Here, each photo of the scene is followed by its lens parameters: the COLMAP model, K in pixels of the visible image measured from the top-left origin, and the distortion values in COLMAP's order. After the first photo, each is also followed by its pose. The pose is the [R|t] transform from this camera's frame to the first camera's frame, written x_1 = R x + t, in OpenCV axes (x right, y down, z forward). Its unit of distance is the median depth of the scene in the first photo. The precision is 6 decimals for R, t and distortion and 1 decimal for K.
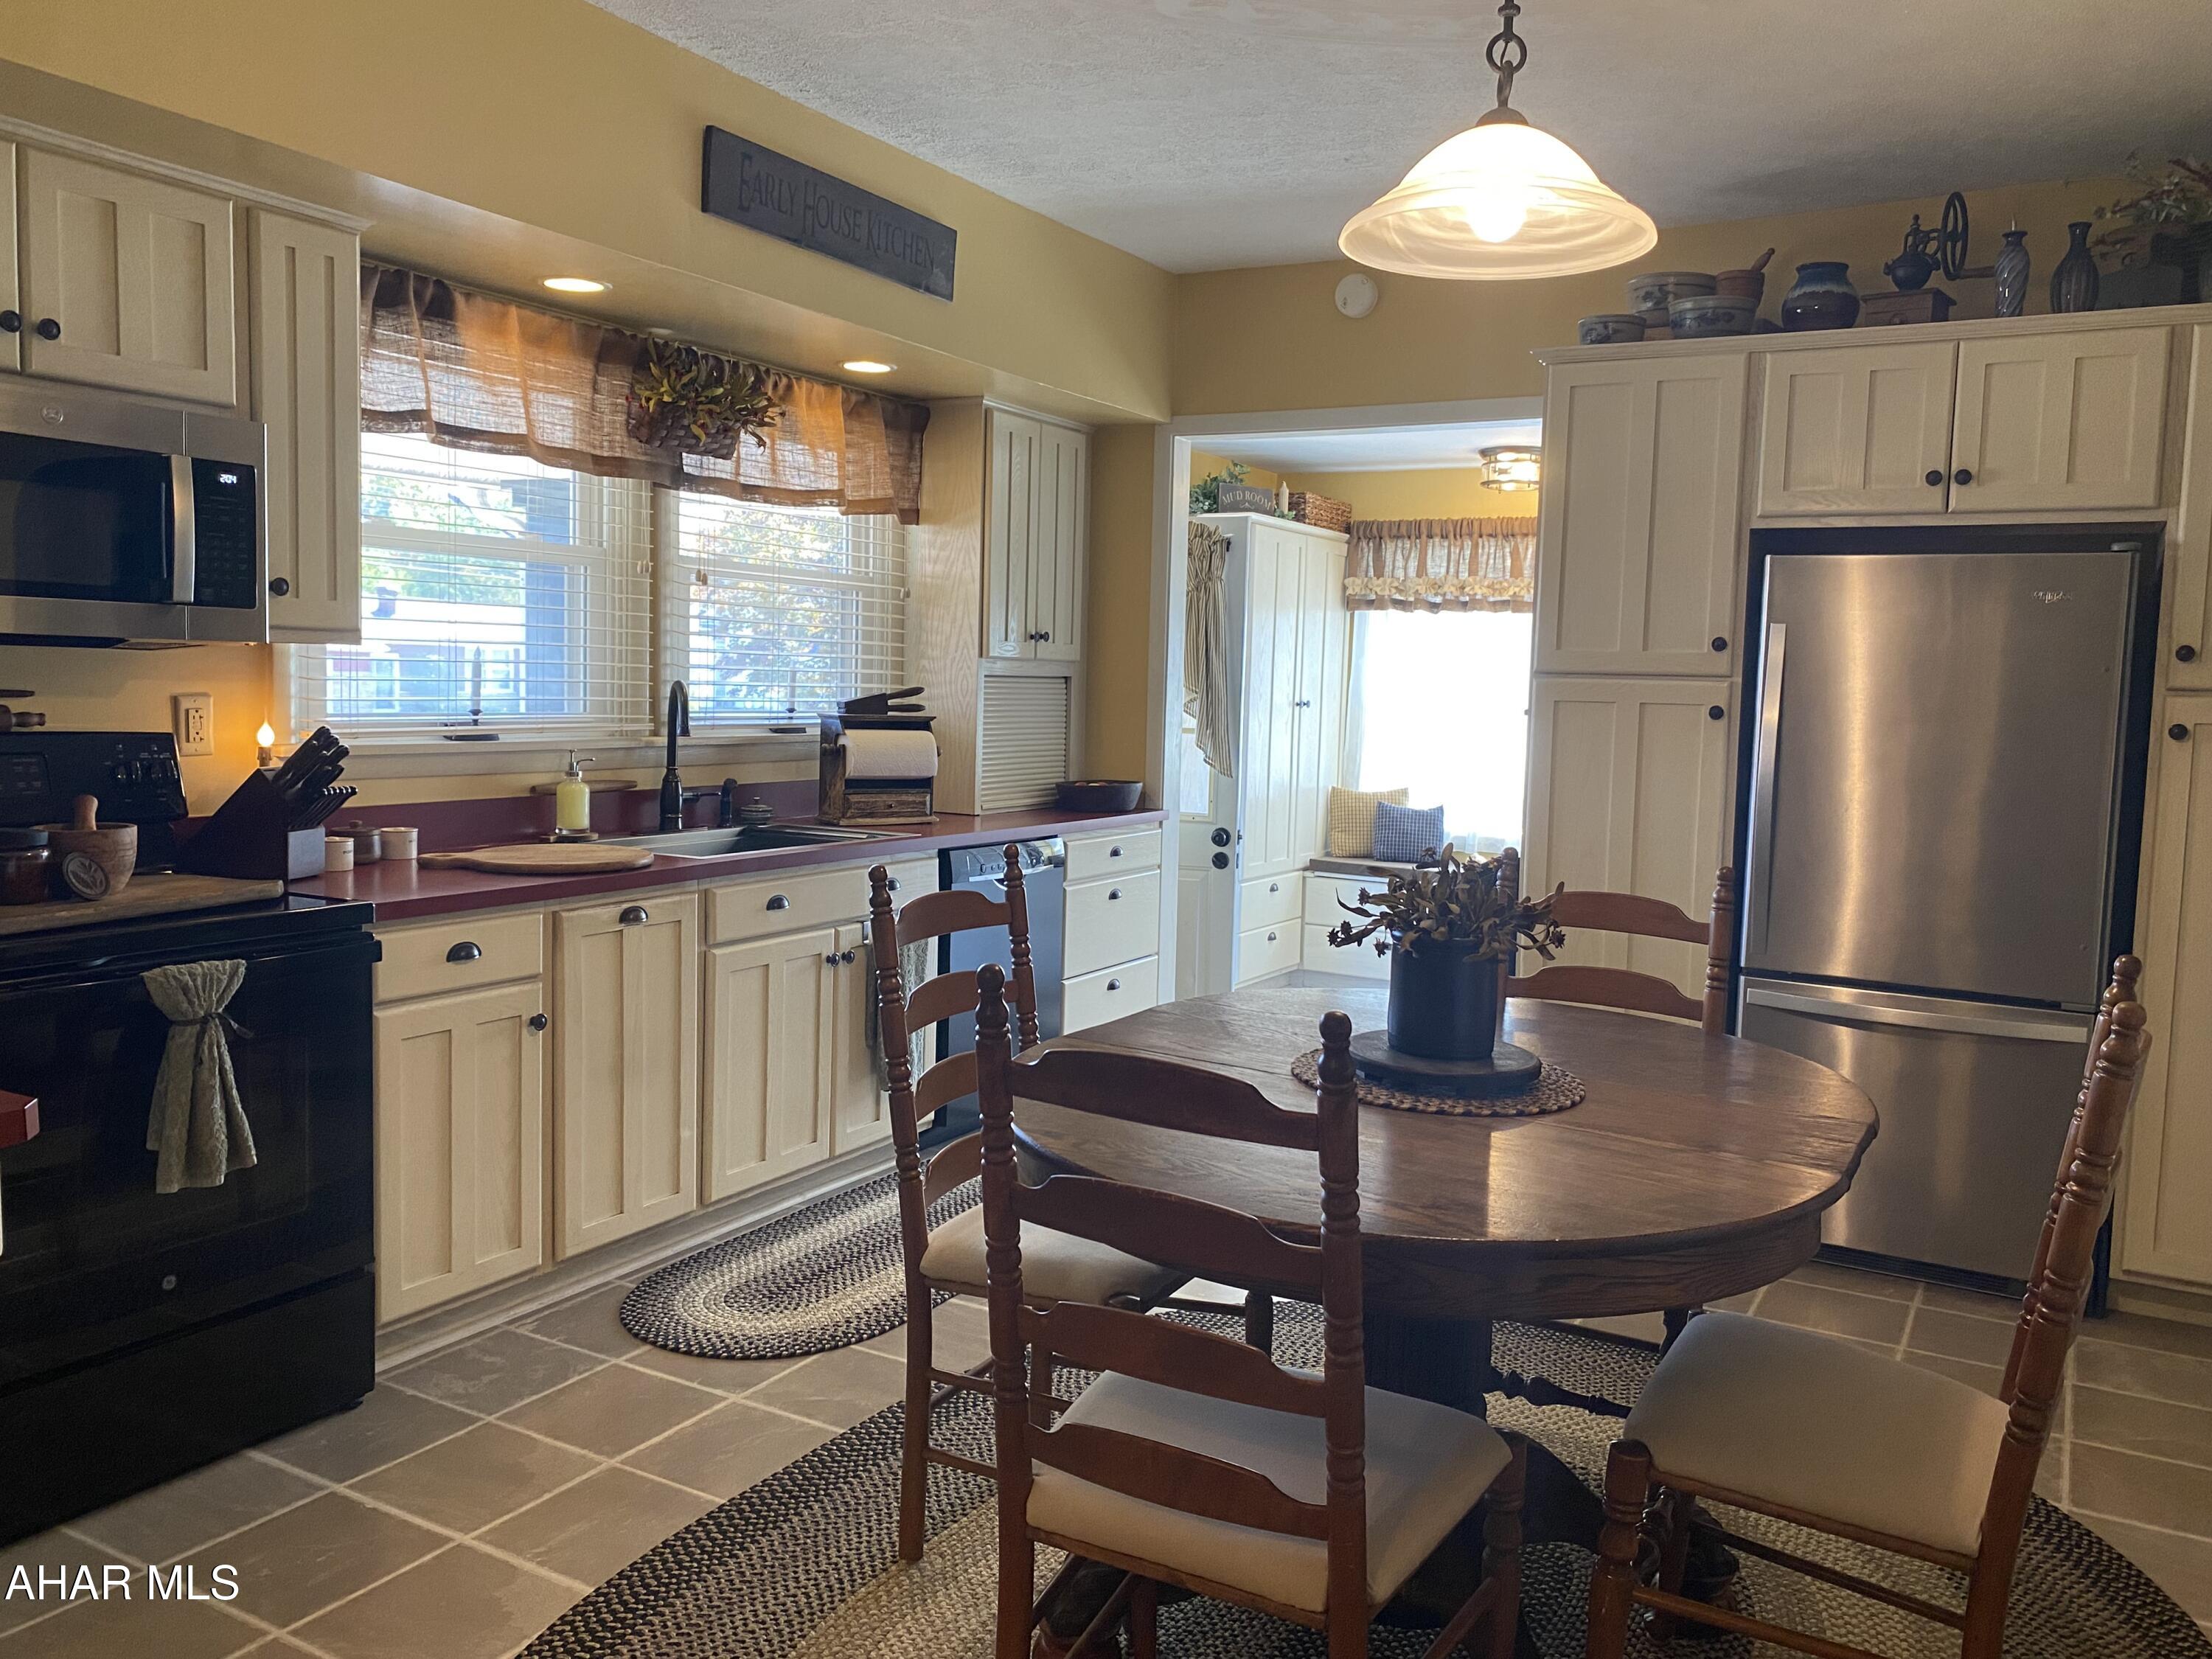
lens RADIAL K [[1694.9, 0, 1113.2], [0, 1694.9, 823.8], [0, 0, 1]] dist [0.068038, -0.068224]
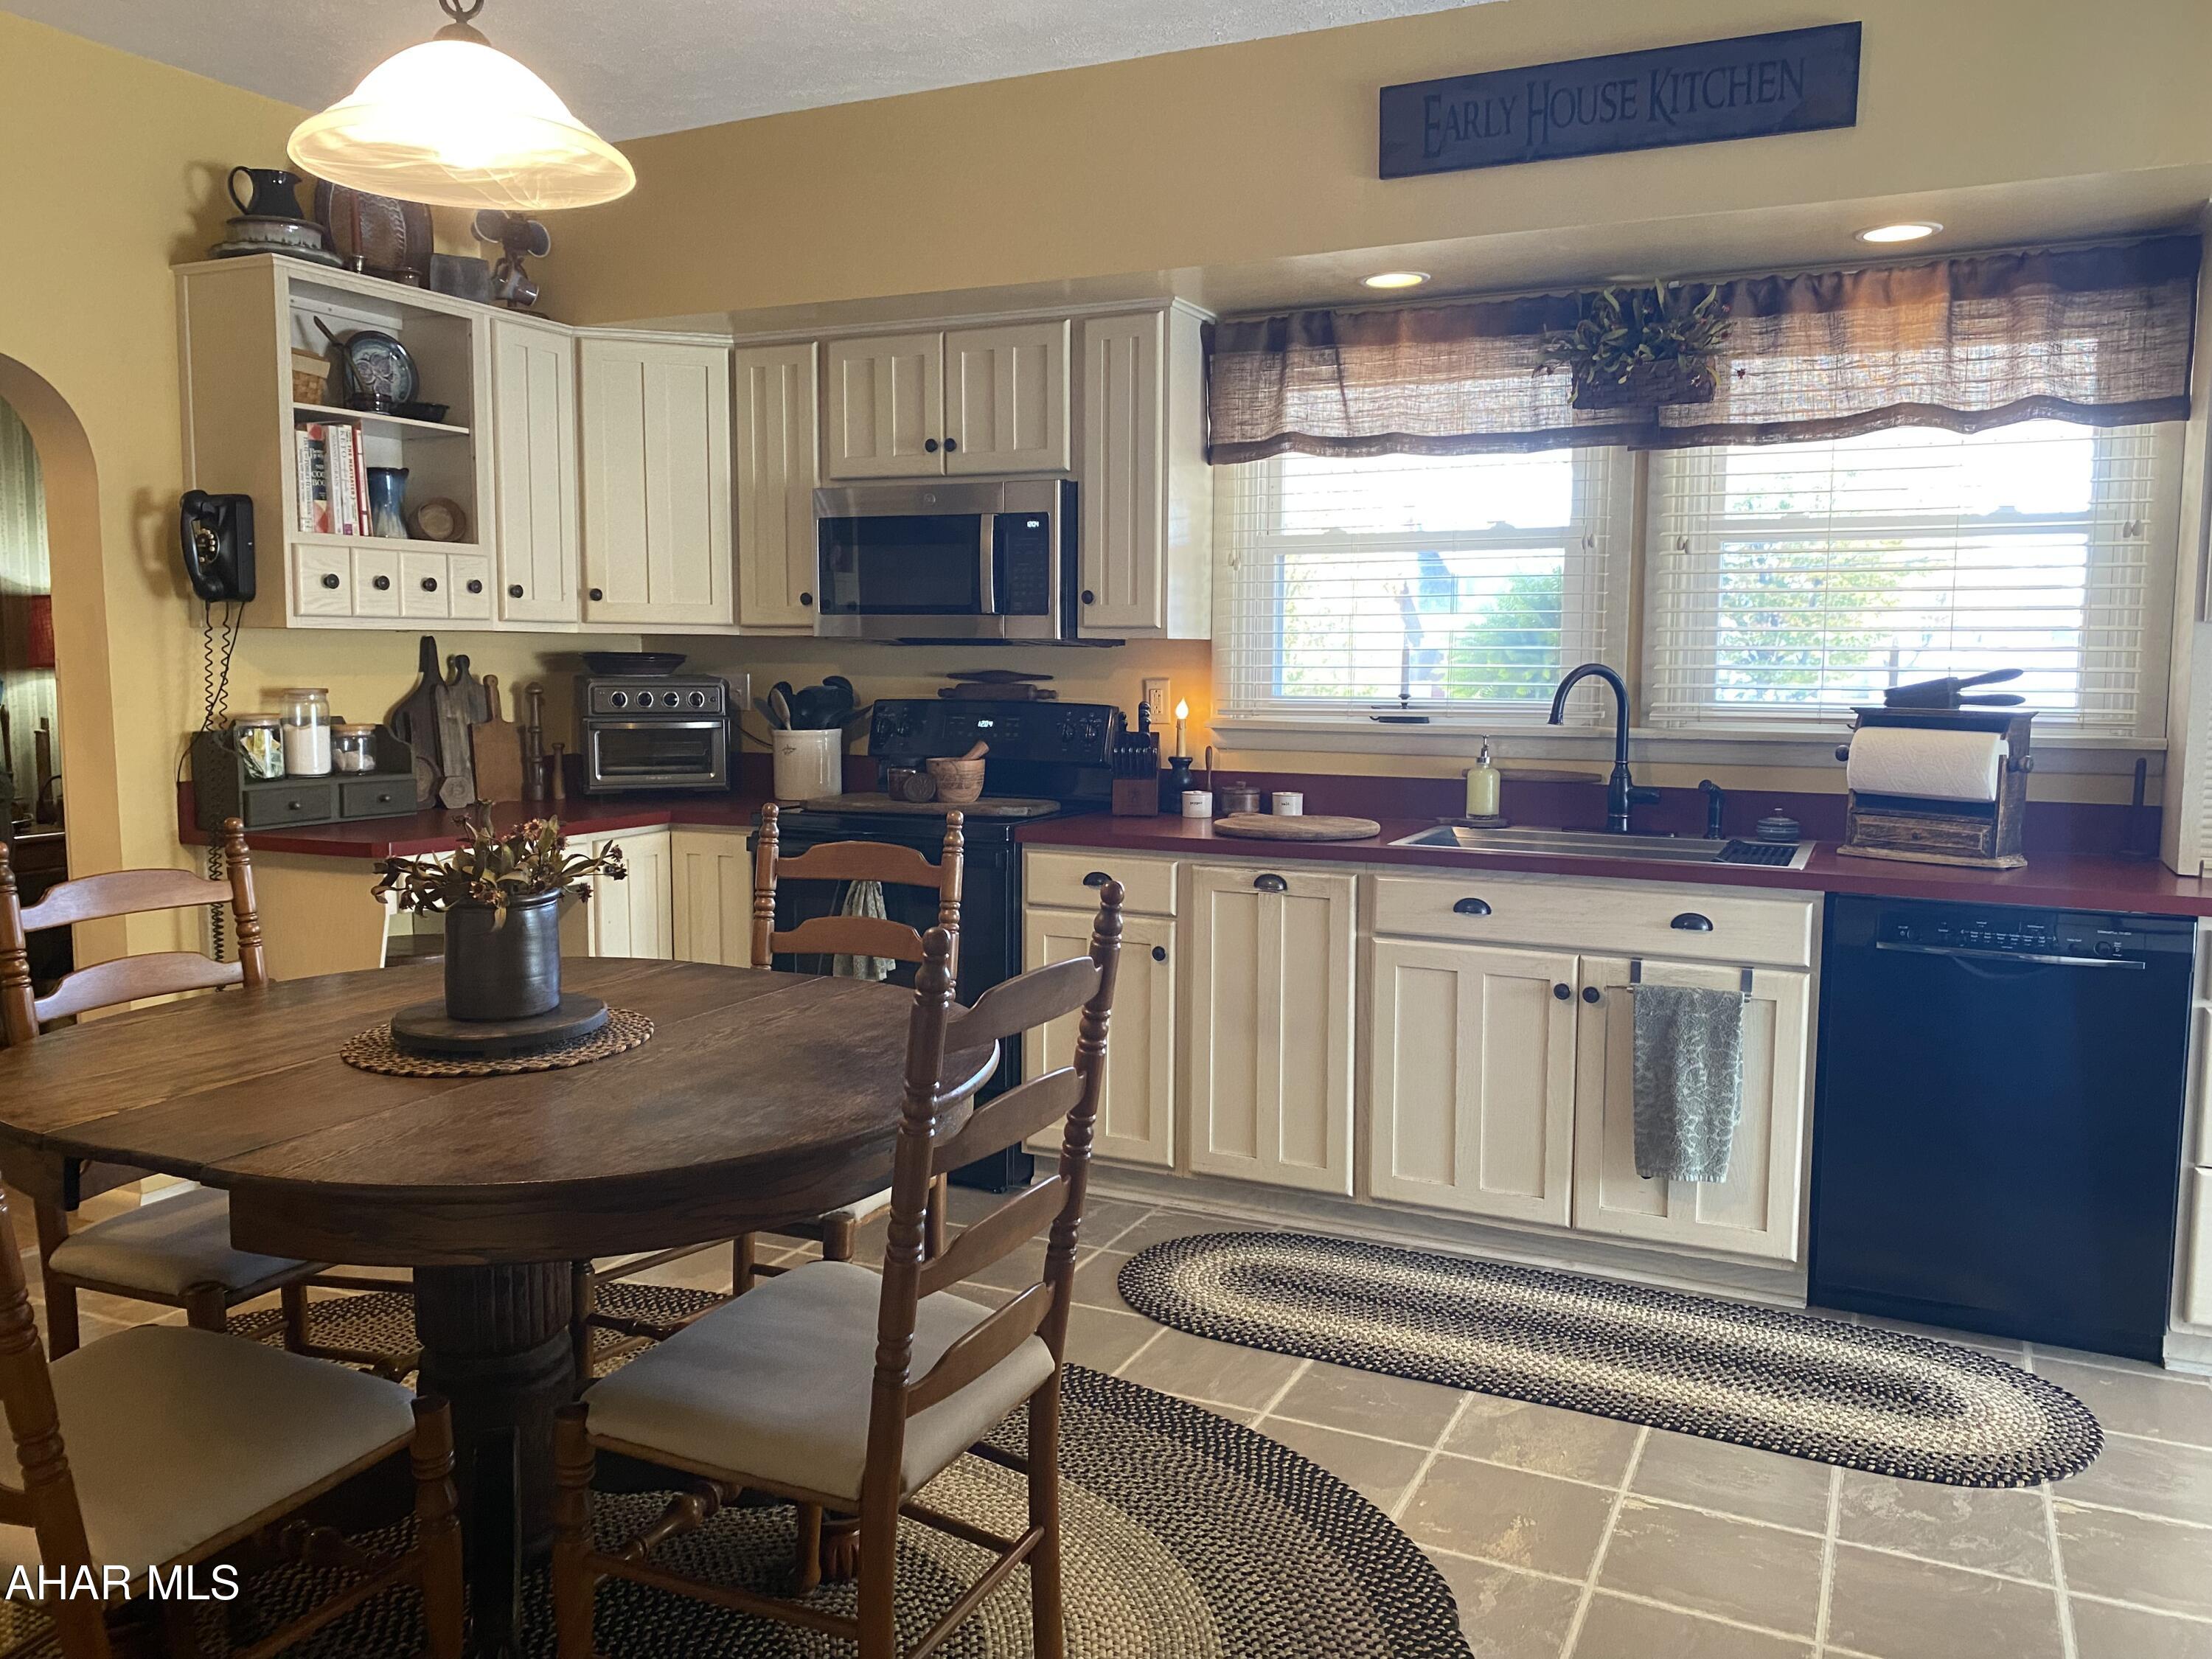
lens RADIAL K [[1694.9, 0, 1107.8], [0, 1694.9, 827.4], [0, 0, 1]] dist [0.068038, -0.068224]
pose [[0.069884, 0.075832, -0.994669, 0.690570], [-0.091019, 0.993432, 0.069342, -0.040769], [0.993394, 0.085688, 0.076328, 0.740804]]
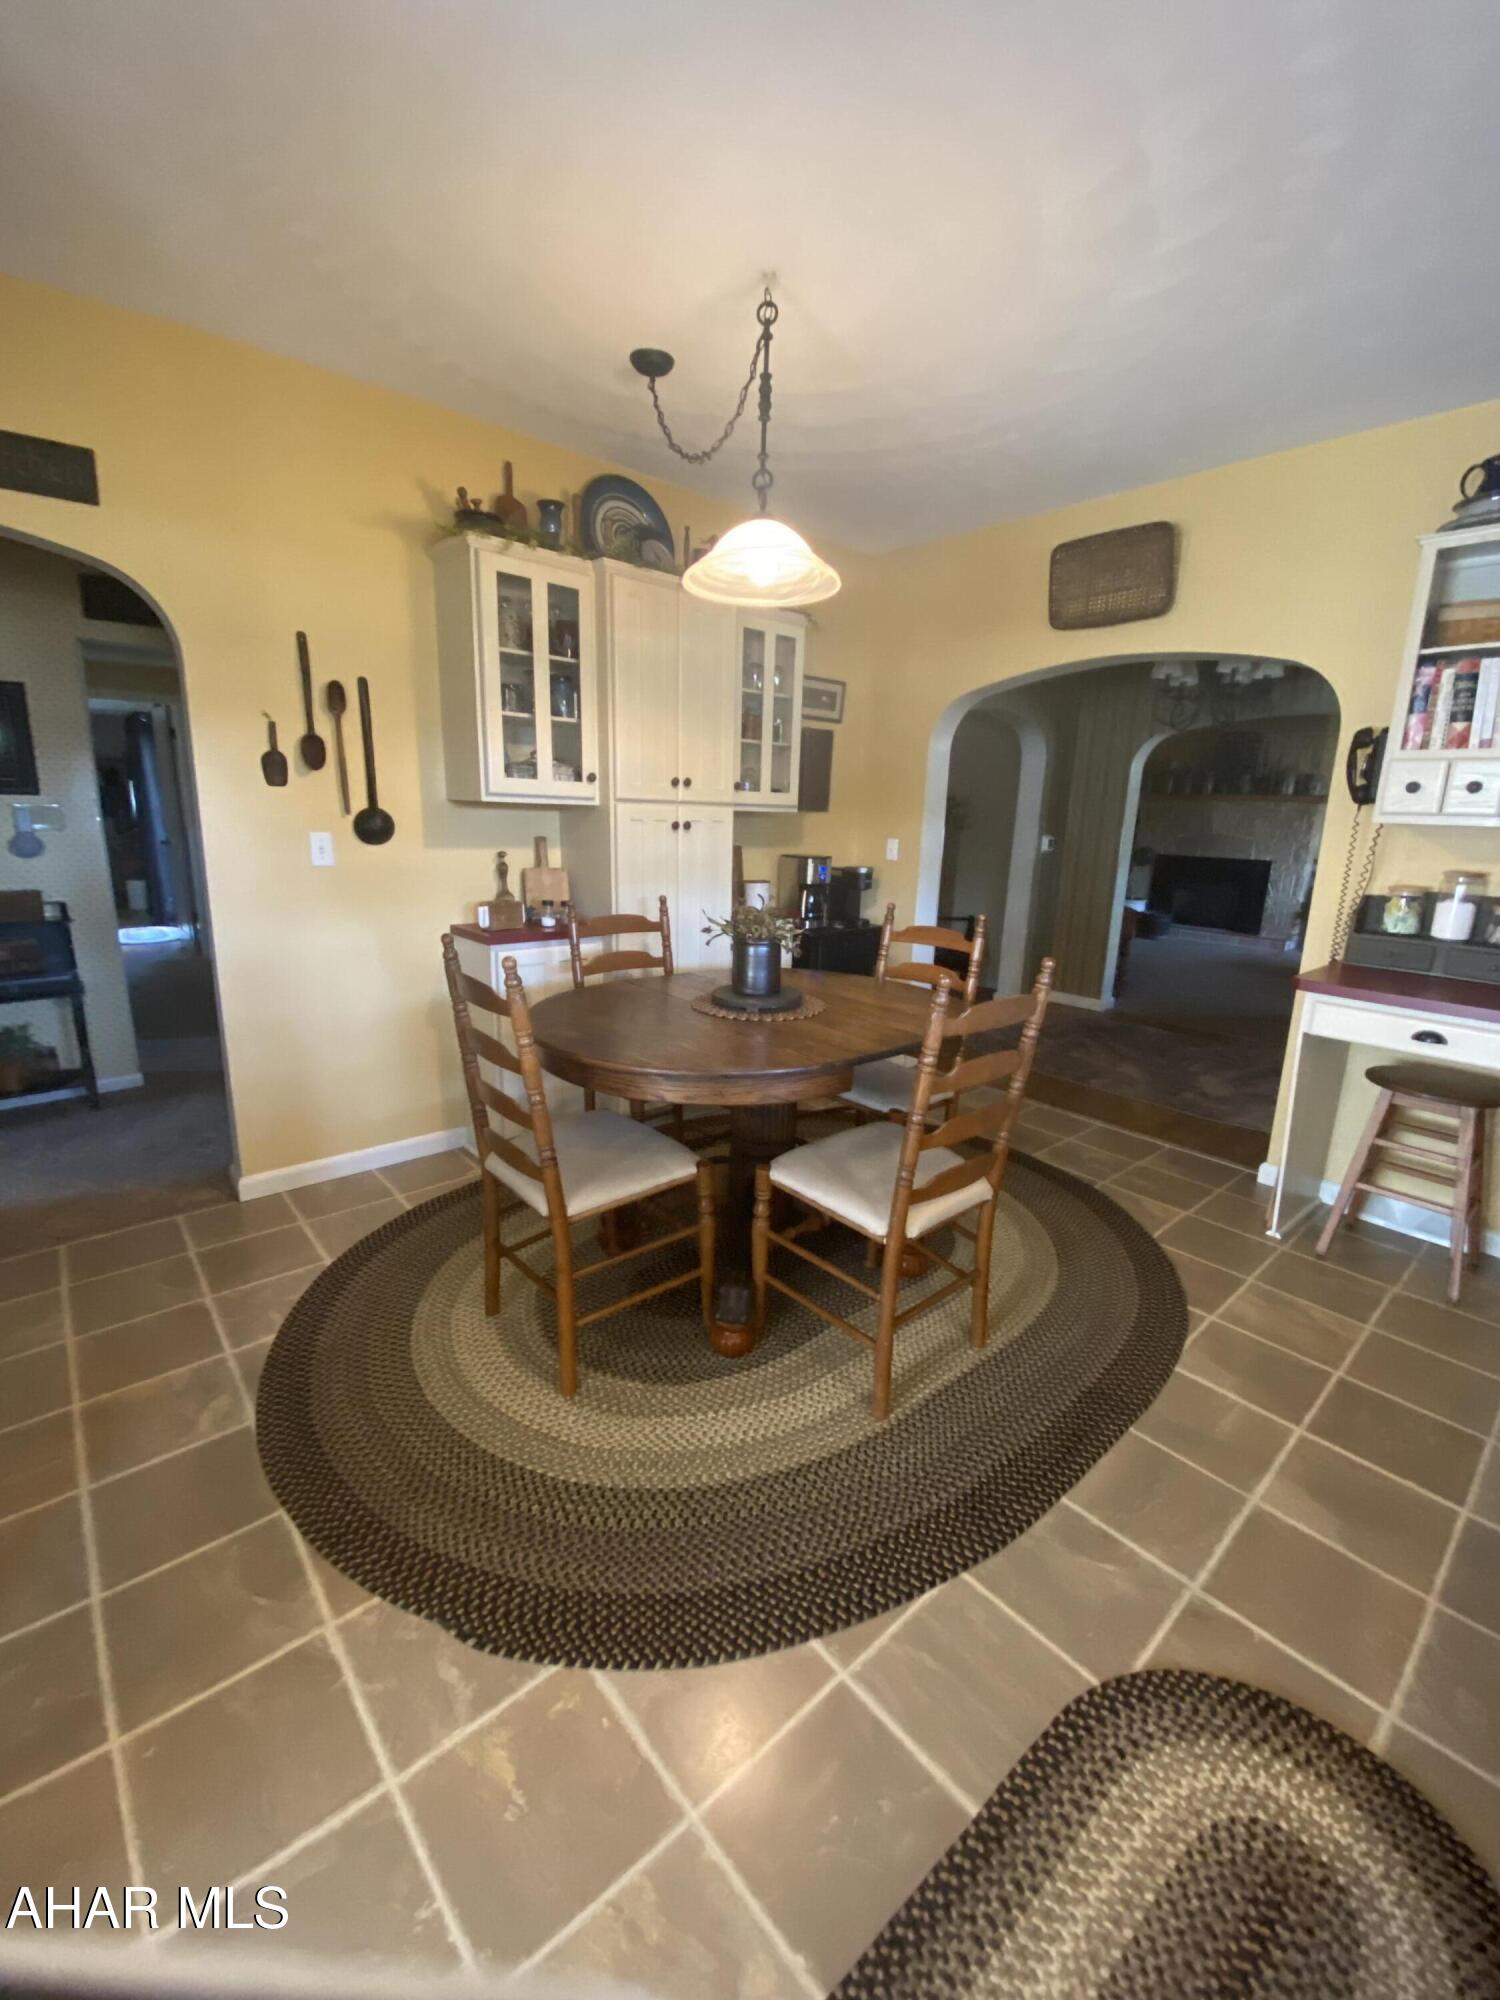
lens RADIAL K [[819.6, 0, 745.8], [0, 819.6, 1002.2], [0, 0, 1]] dist [-0.012966, -0.000229]
pose [[-0.943185, -0.127849, 0.306688, -0.063409], [-0.023855, 0.946684, 0.321279, -0.103143], [-0.331411, 0.295710, -0.895948, 1.118041]]
